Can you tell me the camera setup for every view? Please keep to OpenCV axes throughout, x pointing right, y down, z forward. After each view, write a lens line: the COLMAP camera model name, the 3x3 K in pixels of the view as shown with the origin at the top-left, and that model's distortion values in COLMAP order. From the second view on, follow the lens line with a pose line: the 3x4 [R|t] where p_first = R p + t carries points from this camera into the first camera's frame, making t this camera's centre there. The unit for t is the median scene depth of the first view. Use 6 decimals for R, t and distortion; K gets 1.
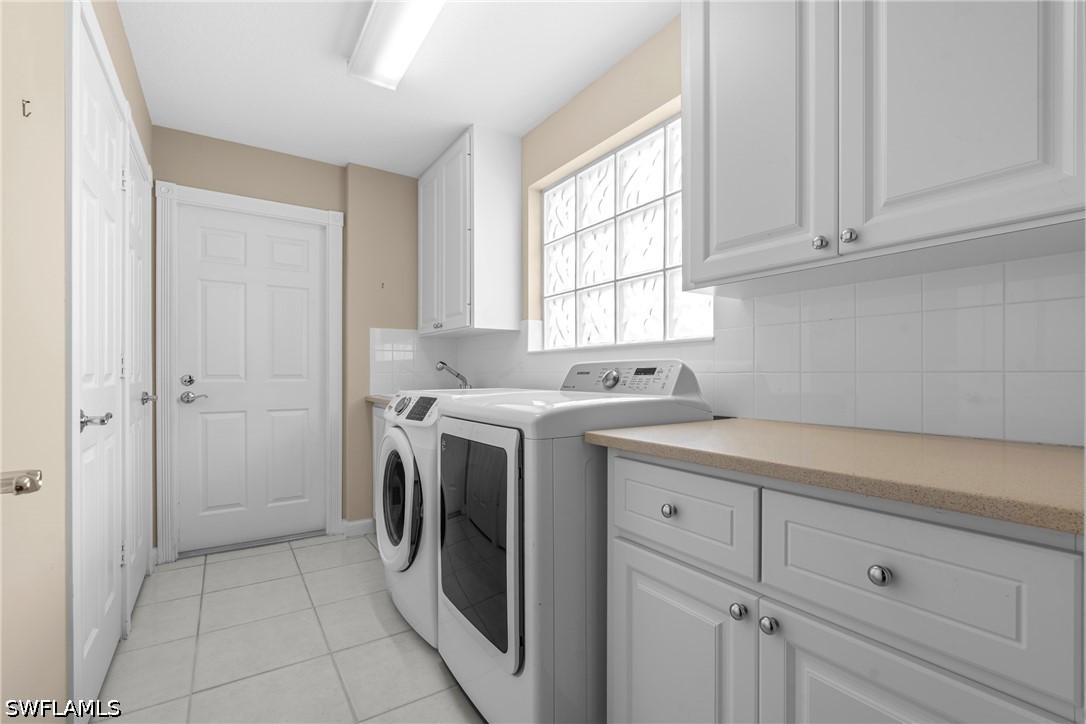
lens RADIAL K [[479.3, 0, 542.6], [0, 479.3, 372.8], [0, 0, 1]] dist [-0.006117, 0.000649]
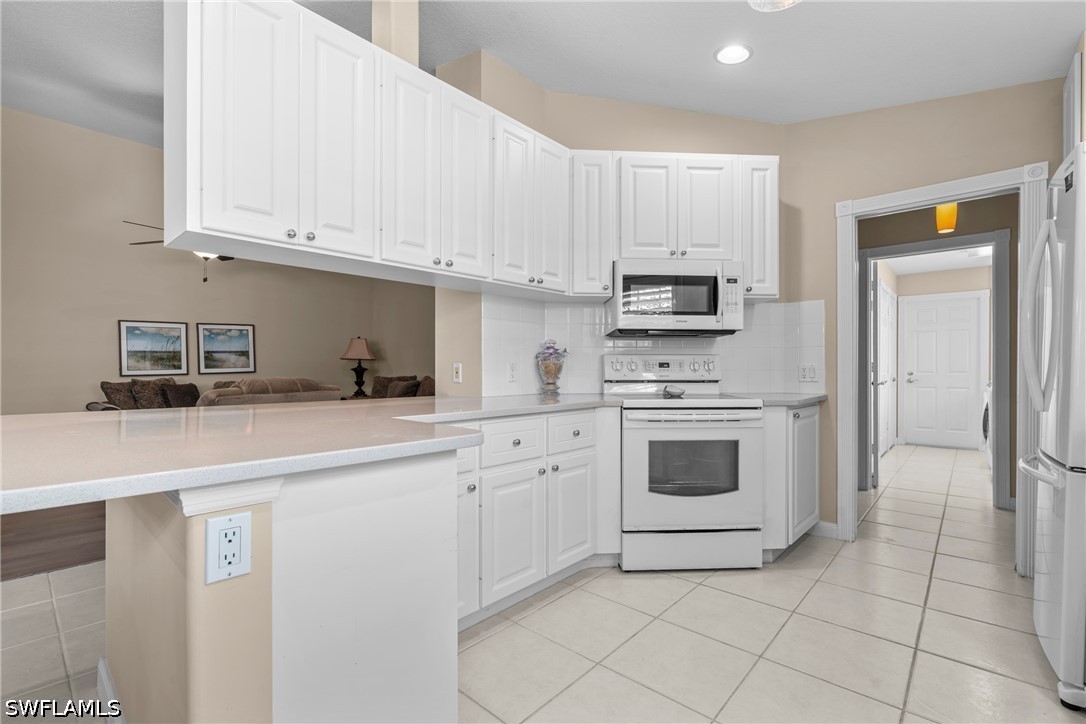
lens RADIAL K [[479.3, 0, 543.1], [0, 479.3, 373.1], [0, 0, 1]] dist [-0.006117, 0.000649]
pose [[0.254608, 0.008292, -0.967009, 1.152322], [-0.000798, 0.999965, 0.008364, -0.005195], [0.967044, -0.001358, 0.254606, -1.452315]]
